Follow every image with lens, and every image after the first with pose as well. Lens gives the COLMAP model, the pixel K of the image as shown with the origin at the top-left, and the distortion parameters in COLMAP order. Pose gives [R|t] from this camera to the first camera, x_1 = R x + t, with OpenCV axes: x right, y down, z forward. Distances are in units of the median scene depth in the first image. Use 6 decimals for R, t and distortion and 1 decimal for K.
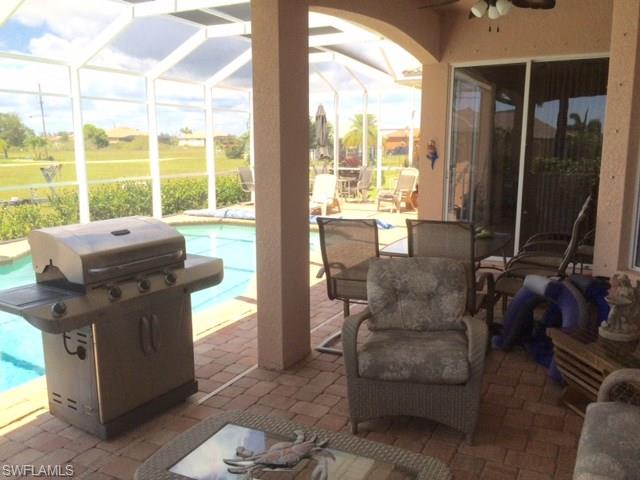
lens RADIAL K [[546.0, 0, 320.0], [0, 546.0, 240.0], [0, 0, 1]] dist [0.003921, -0.014434]
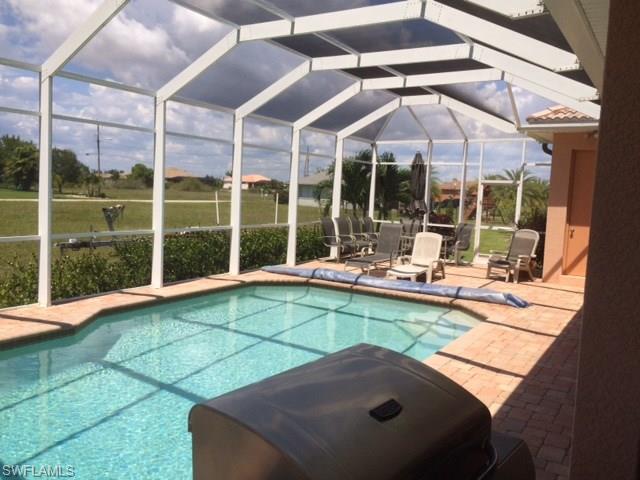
lens RADIAL K [[546.0, 0, 320.0], [0, 546.0, 240.0], [0, 0, 1]] dist [0.003921, -0.014434]
pose [[0.996431, 0.049504, -0.068378, -0.096492], [-0.055141, 0.995008, -0.083179, -0.027007], [0.063919, 0.086652, 0.994186, 0.133068]]
